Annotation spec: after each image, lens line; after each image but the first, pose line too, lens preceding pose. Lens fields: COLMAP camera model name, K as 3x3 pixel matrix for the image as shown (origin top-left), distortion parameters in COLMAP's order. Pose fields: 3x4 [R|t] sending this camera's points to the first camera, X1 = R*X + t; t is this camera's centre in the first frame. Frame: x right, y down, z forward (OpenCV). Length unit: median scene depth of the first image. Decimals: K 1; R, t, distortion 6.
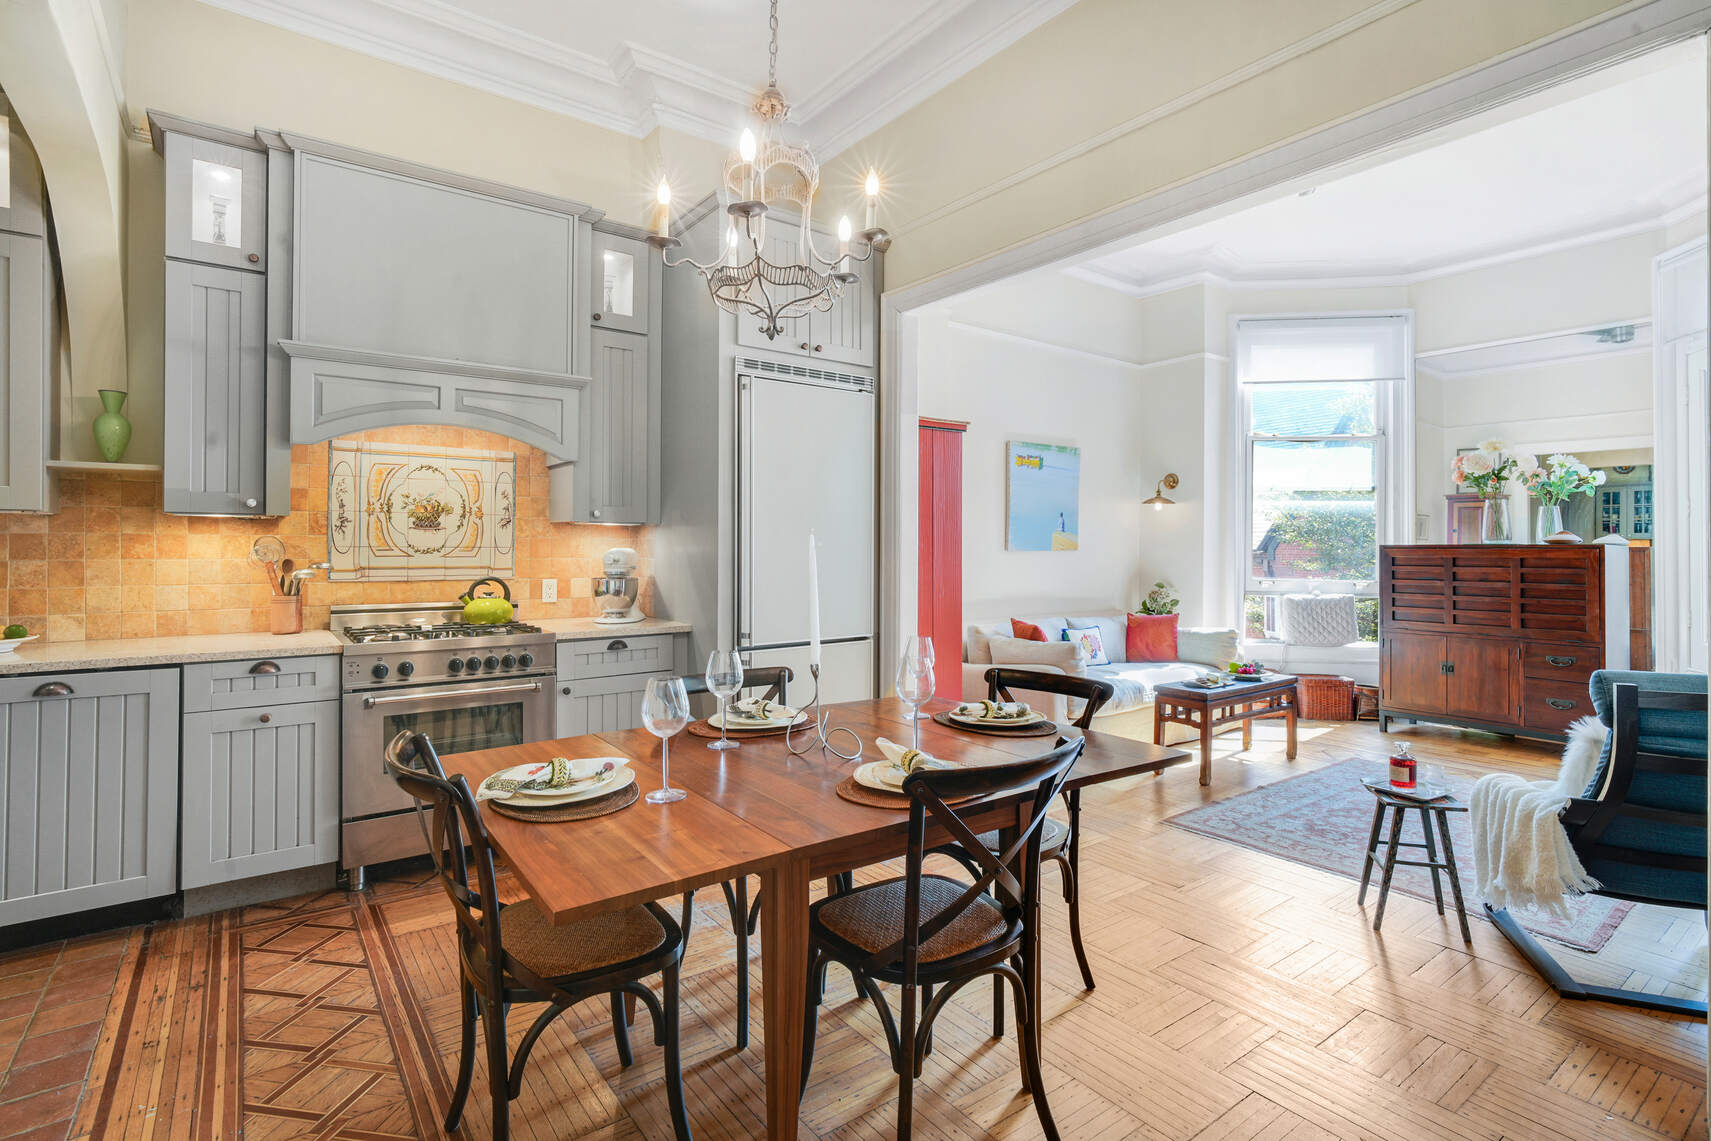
lens RADIAL K [[814.1, 0, 849.8], [0, 814.1, 545.7], [0, 0, 1]] dist [-0.021431, 0.007175]
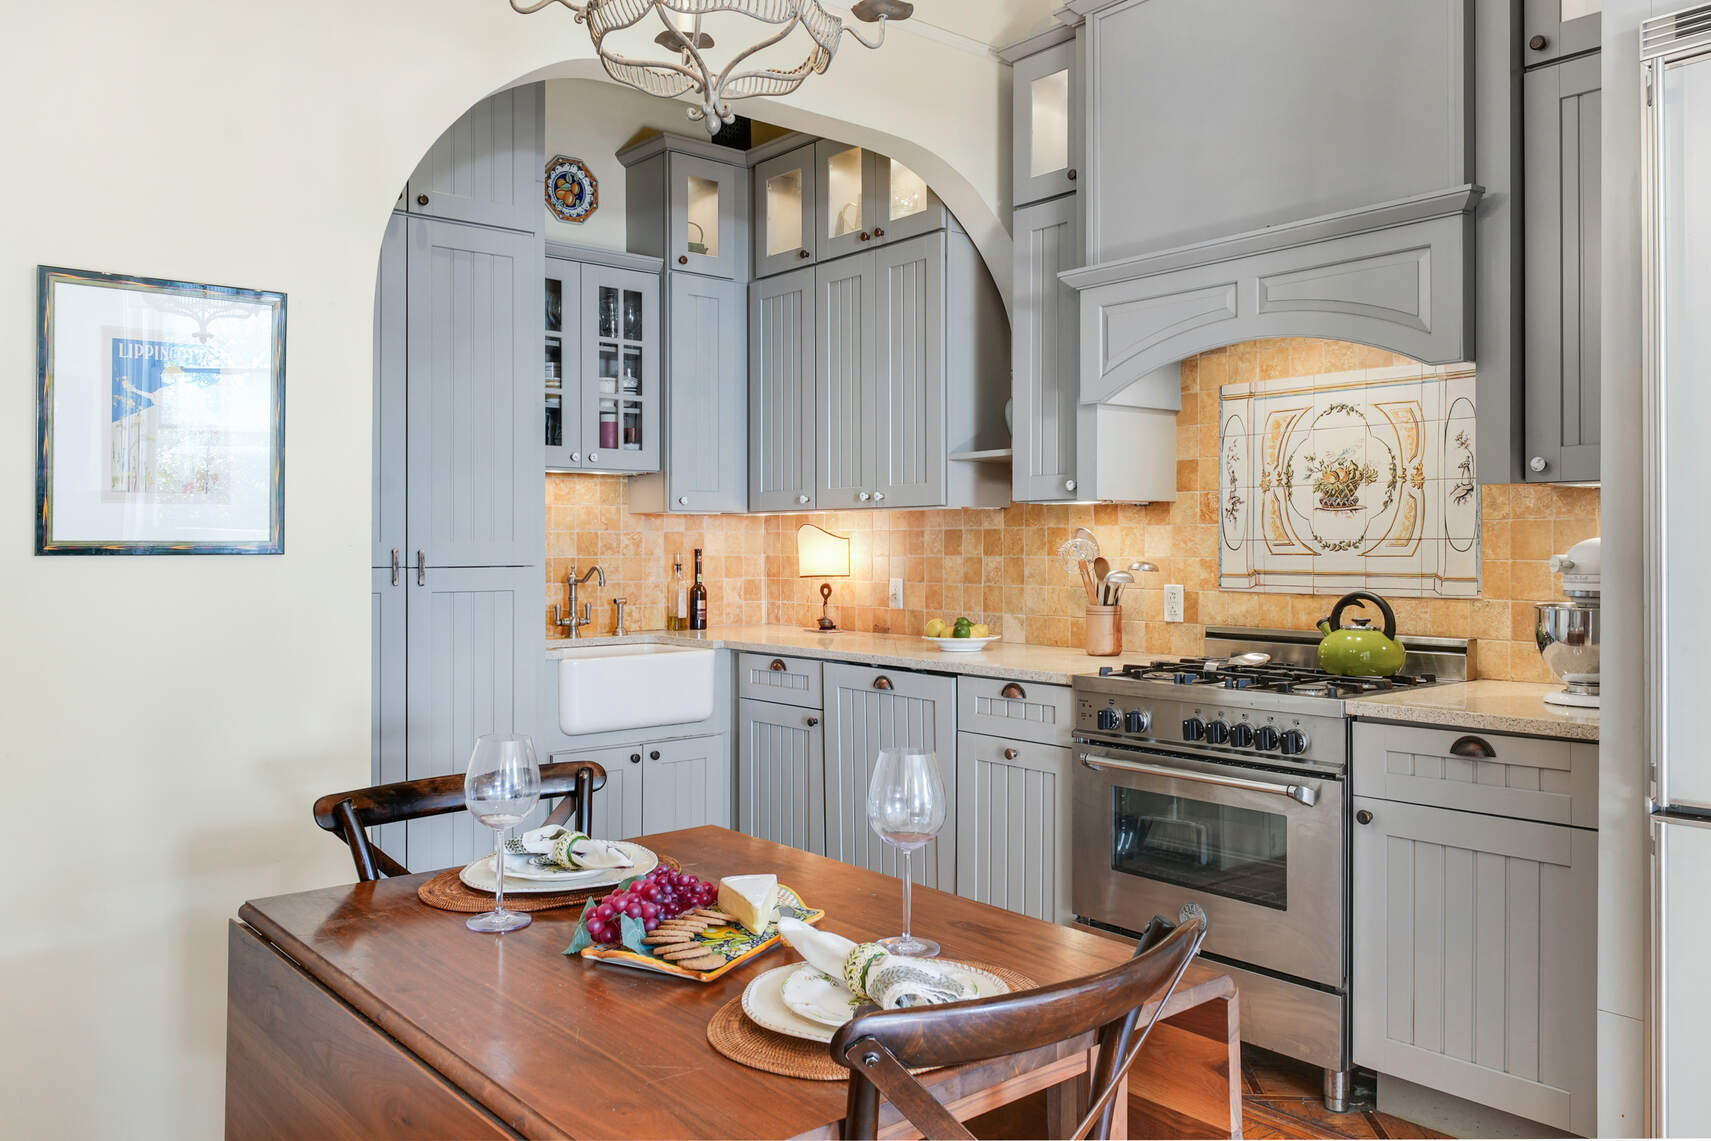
lens RADIAL K [[1288.4, 0, 855.5], [0, 1288.4, 570.5], [0, 0, 1]] dist [-0.000343, -0.000152]
pose [[0.061486, 0.017685, -0.997951, 0.484138], [0.007427, 0.999807, 0.018176, 0.005316], [0.998080, -0.008529, 0.061342, 0.676454]]
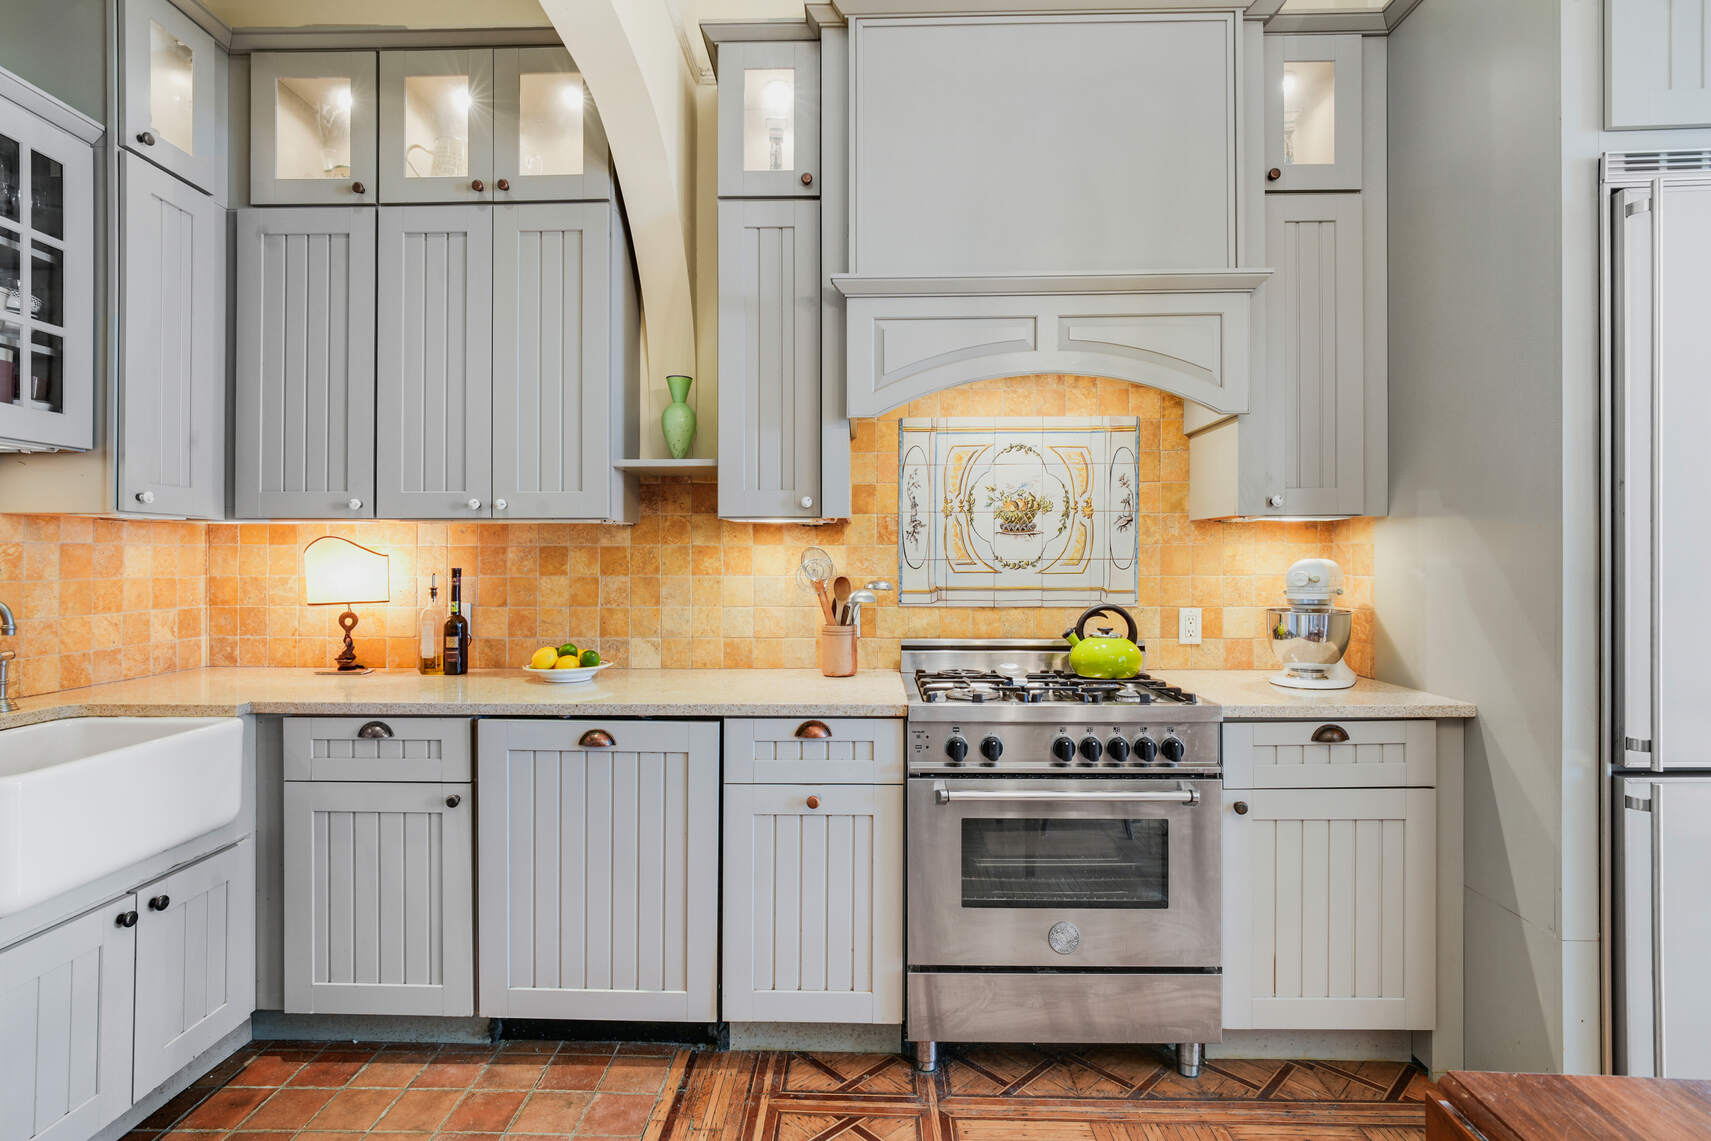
lens RADIAL K [[842.2, 0, 854.0], [0, 842.2, 560.4], [0, 0, 1]] dist [-0.003978, -0.000727]
pose [[0.786531, -0.004984, -0.617530, -0.211163], [0.005517, 0.999984, -0.001043, 0.002642], [0.617526, -0.002587, 0.786546, 0.388649]]
